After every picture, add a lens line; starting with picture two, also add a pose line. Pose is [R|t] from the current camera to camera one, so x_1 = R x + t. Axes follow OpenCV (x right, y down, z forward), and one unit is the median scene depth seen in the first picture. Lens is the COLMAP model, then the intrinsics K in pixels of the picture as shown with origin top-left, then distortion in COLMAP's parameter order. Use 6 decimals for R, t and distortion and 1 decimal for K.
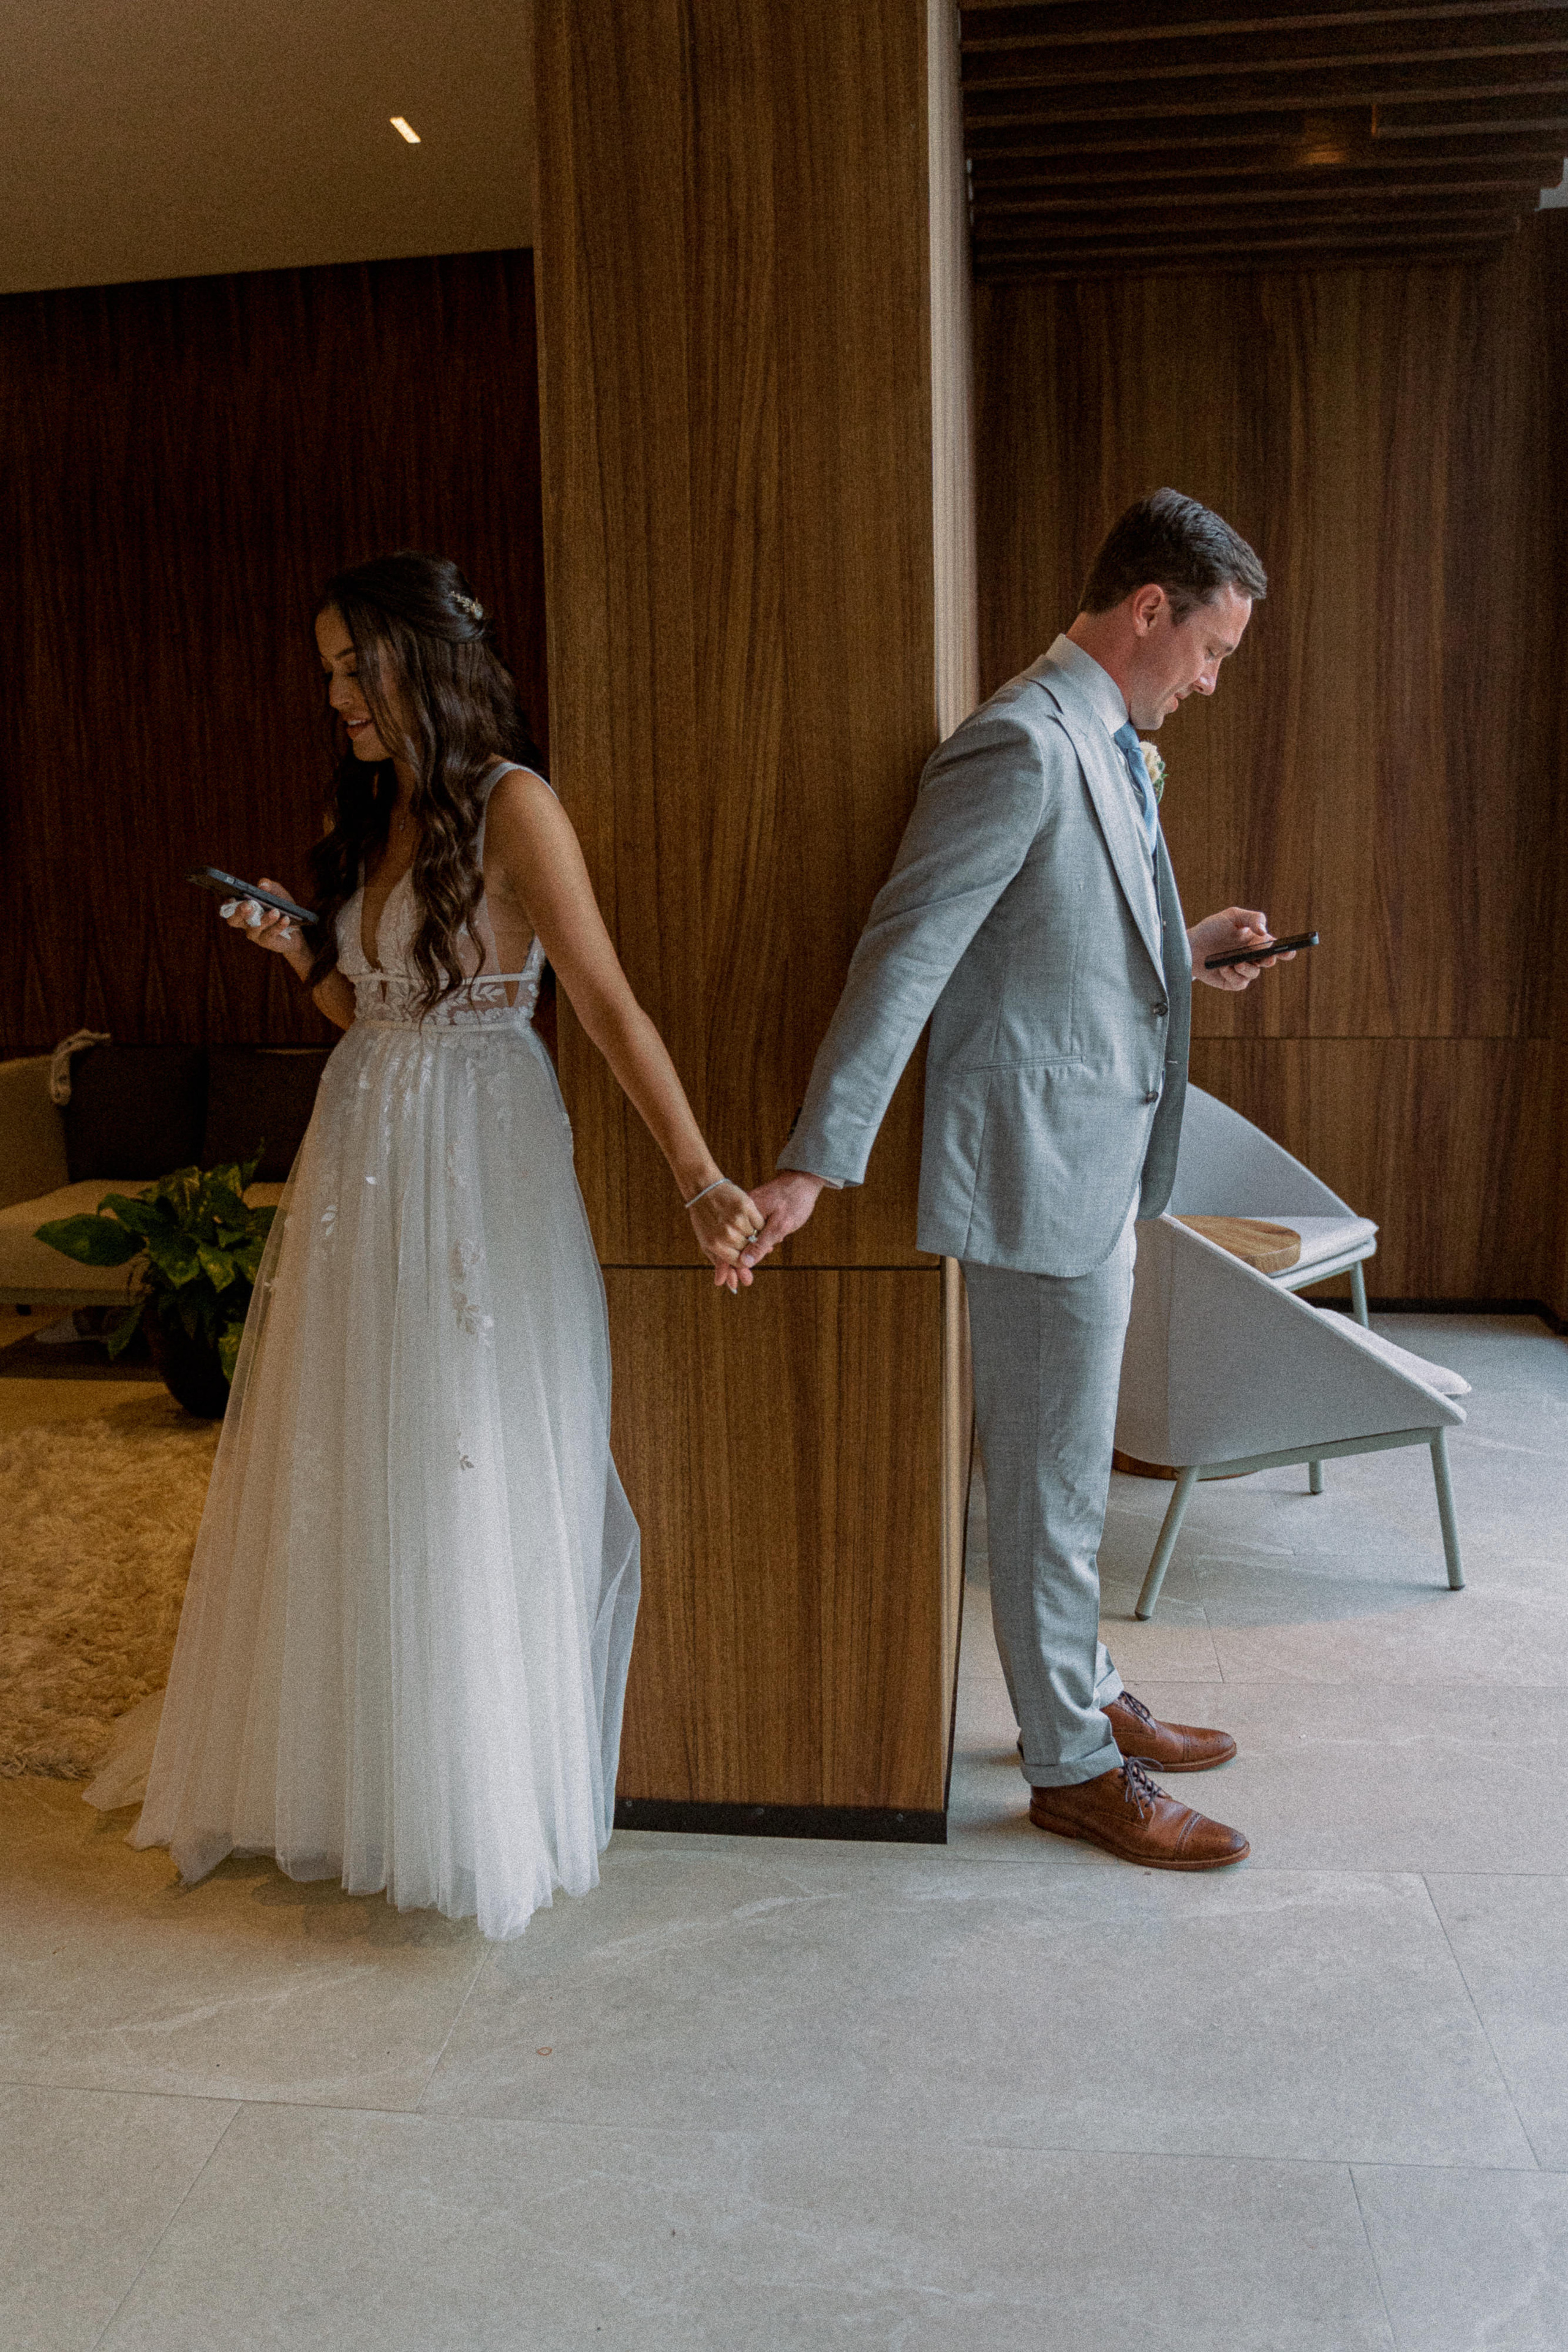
lens RADIAL K [[2002.8, 0, 784.0], [0, 2002.8, 1176.0], [0, 0, 1]] dist [-0.108545, 0.087175]
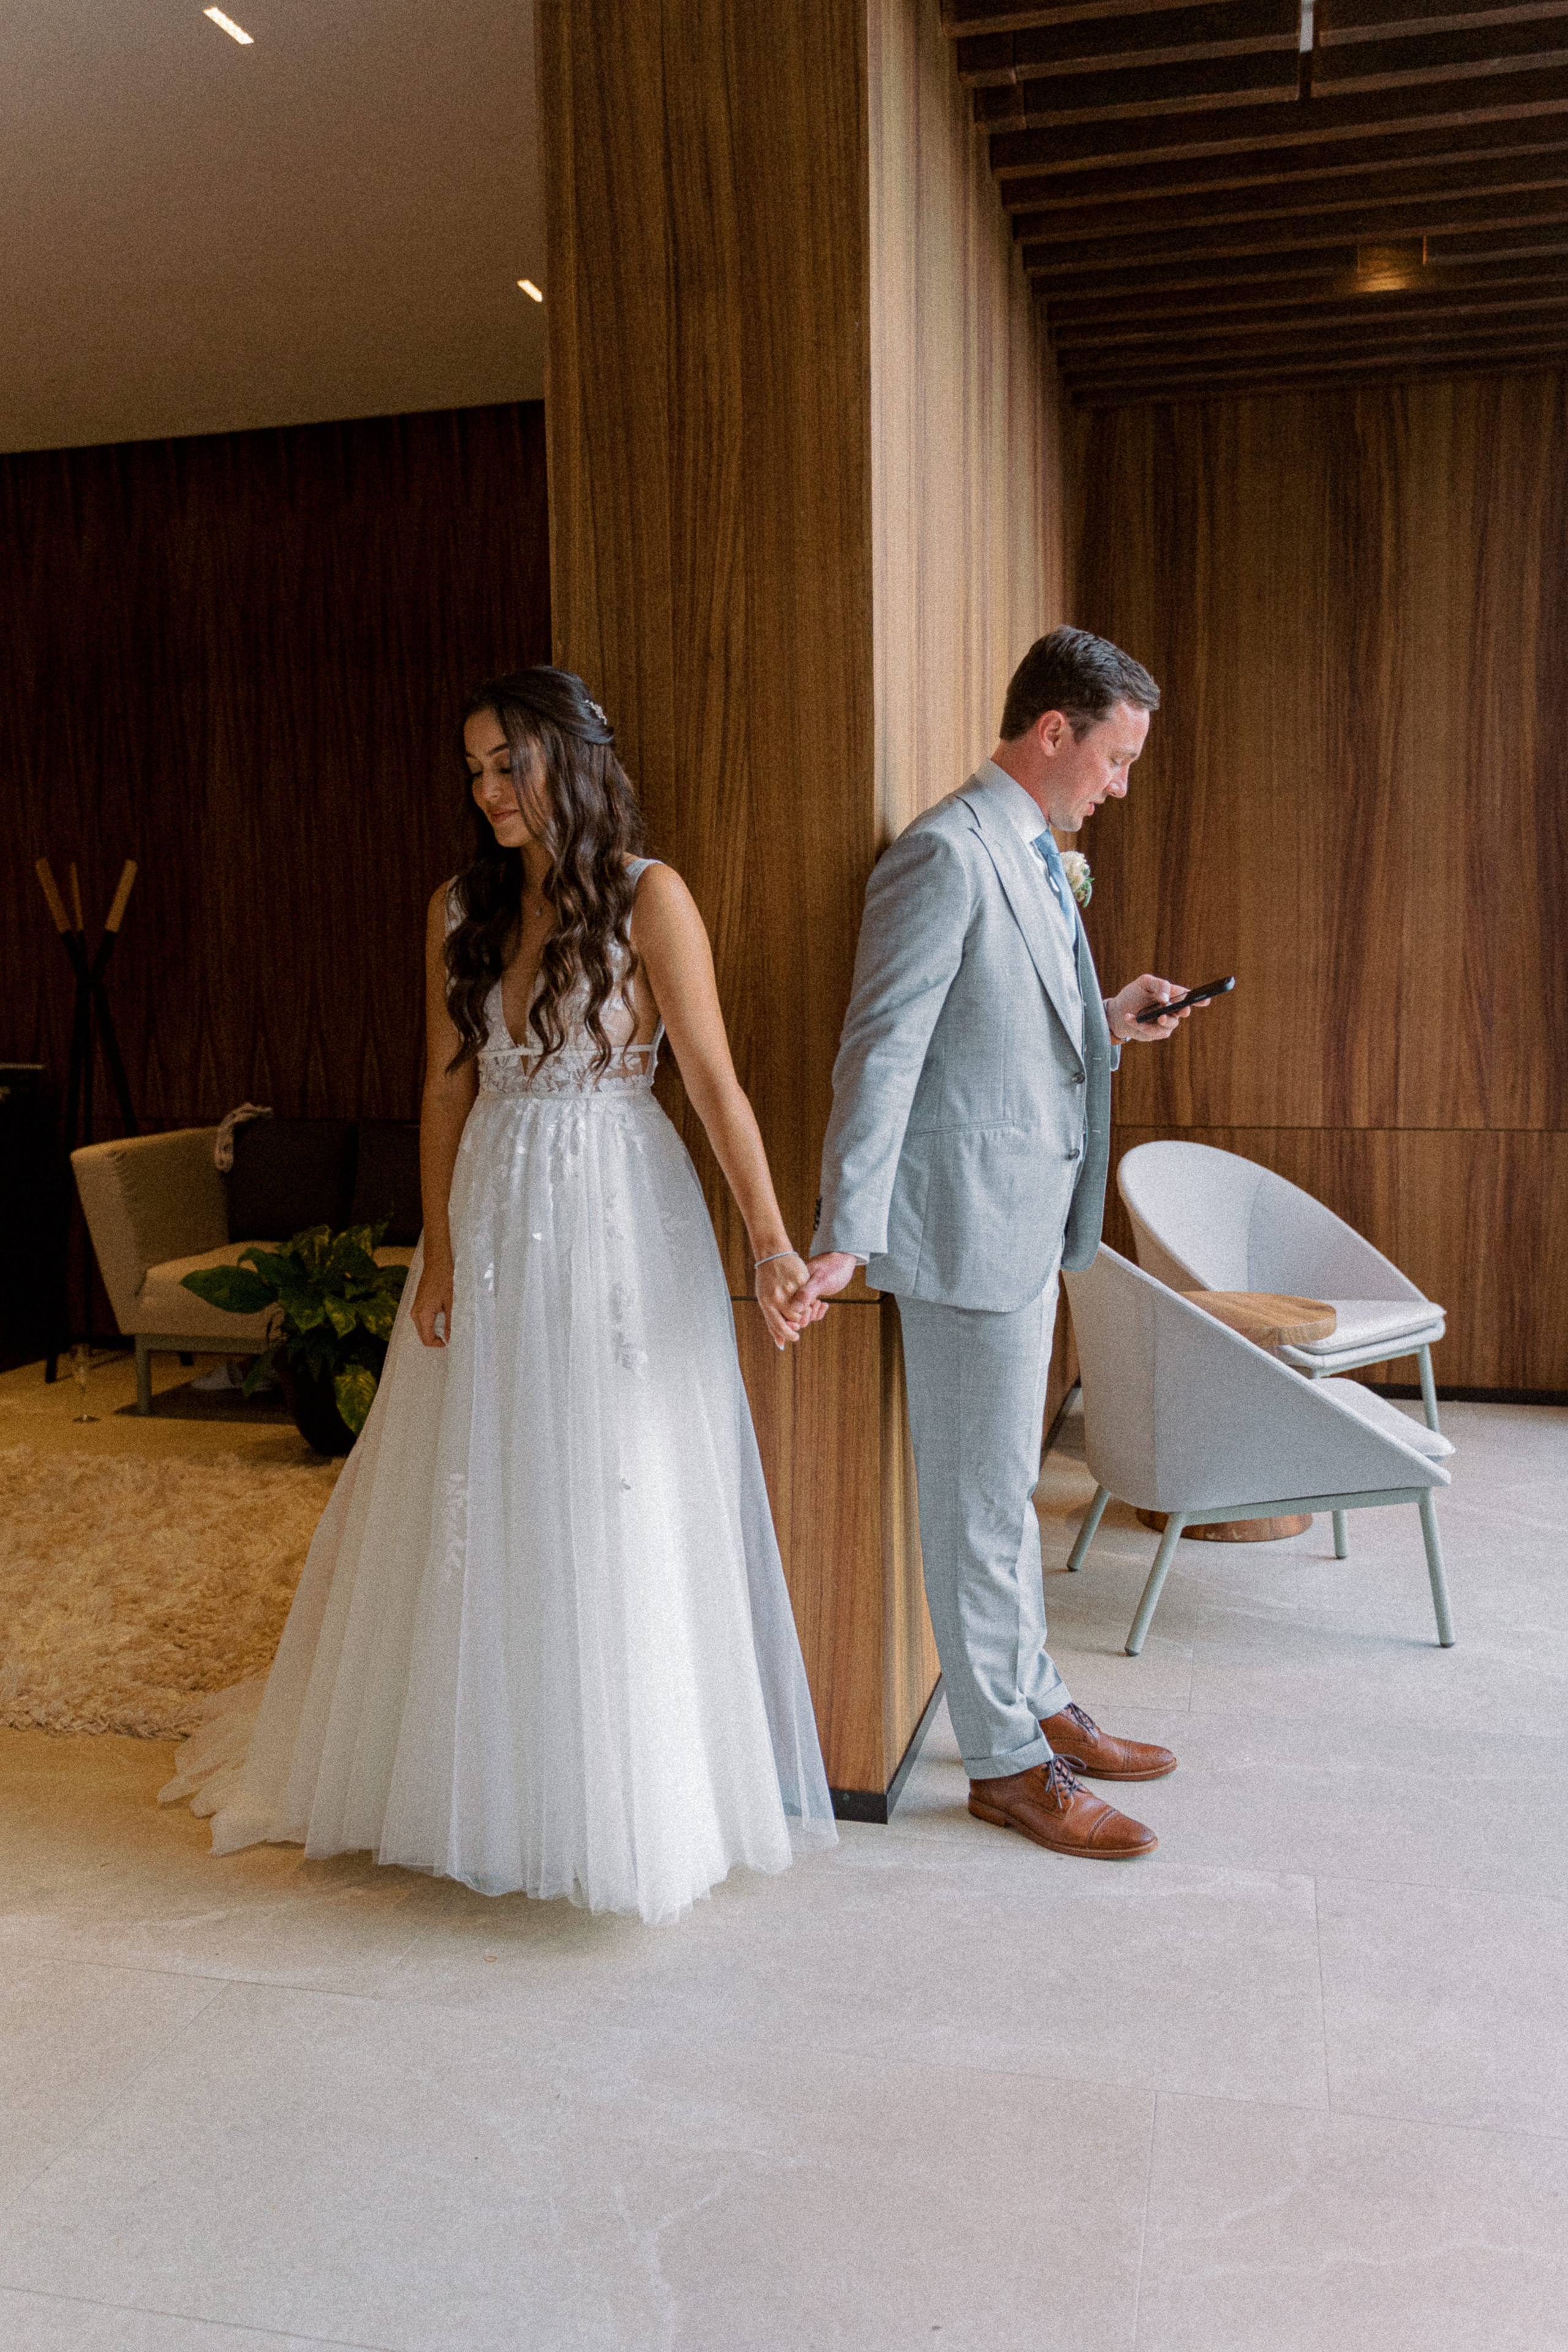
lens RADIAL K [[2066.8, 0, 784.0], [0, 2066.8, 1176.0], [0, 0, 1]] dist [-0.004465, -0.002578]
pose [[0.992012, 0.018536, -0.124775, 0.124794], [-0.025075, 0.998382, -0.051042, 0.025409], [0.123627, 0.053763, 0.990871, -0.139051]]
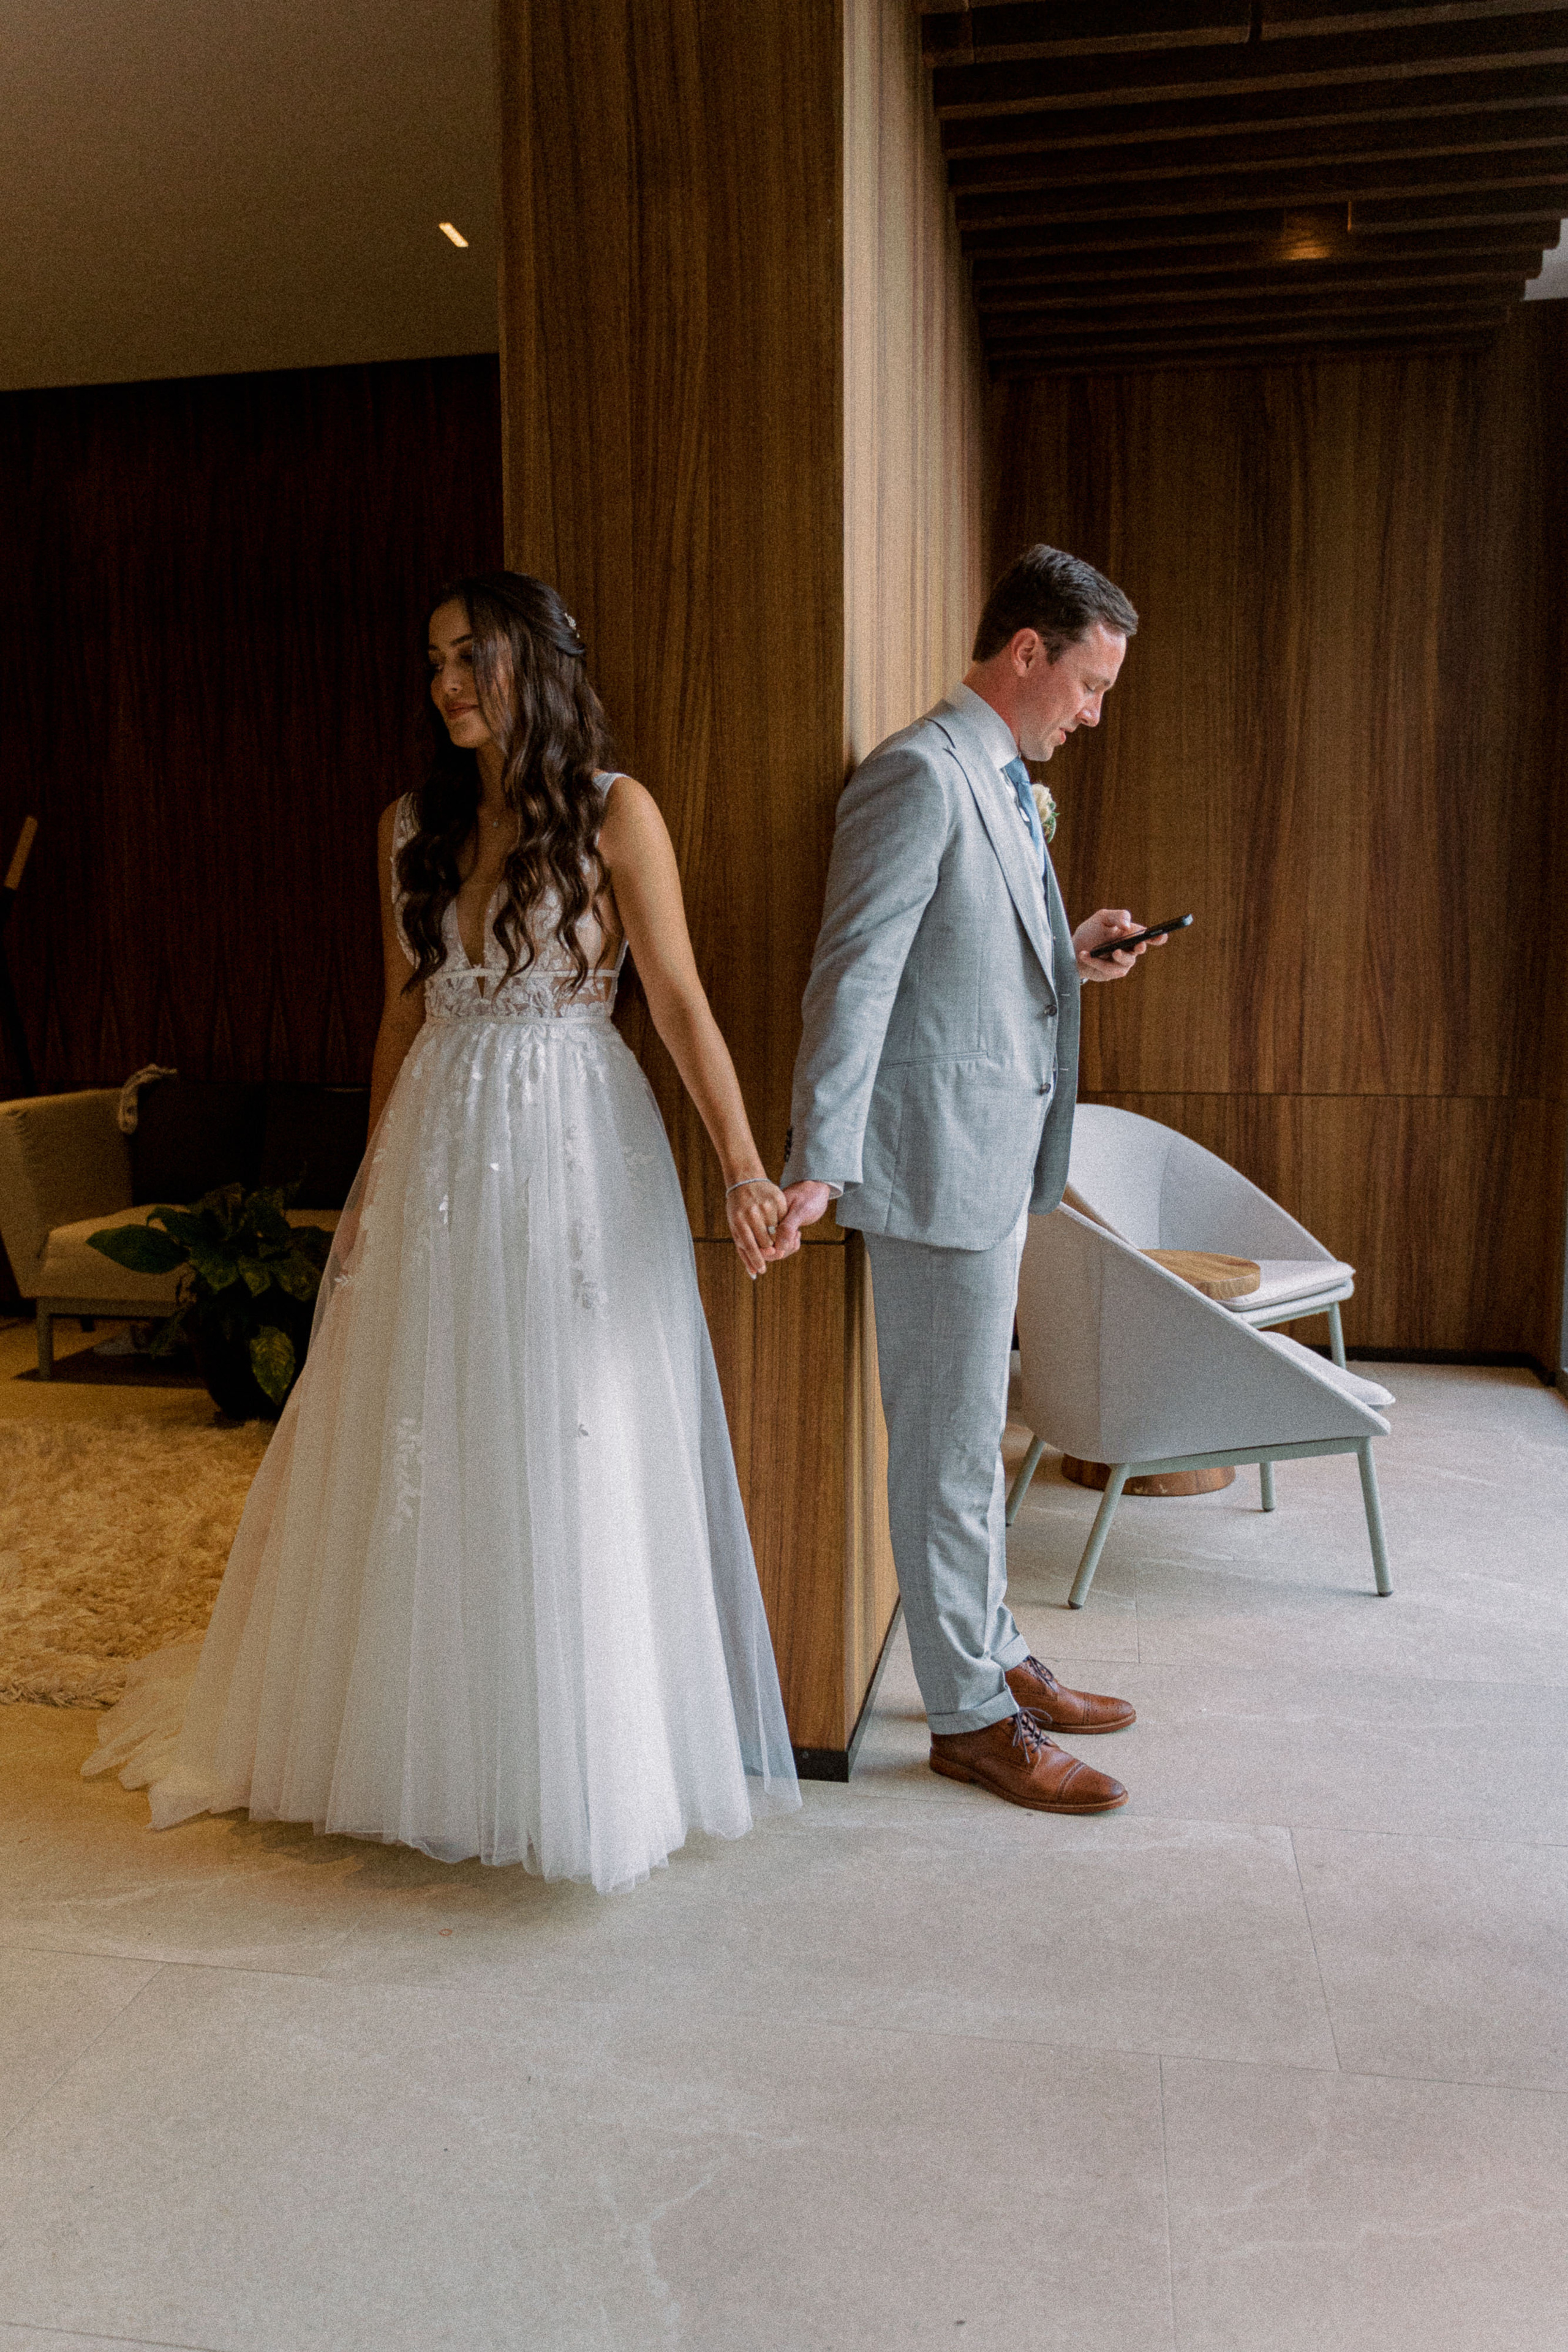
lens RADIAL K [[1968.1, 0, 784.0], [0, 1968.1, 1176.0], [0, 0, 1]] dist [-0.004112, -0.003397]
pose [[0.998158, 0.021550, -0.056704, 0.077243], [-0.024355, 0.998490, -0.049243, 0.046144], [0.055558, 0.050533, 0.997176, -0.069590]]
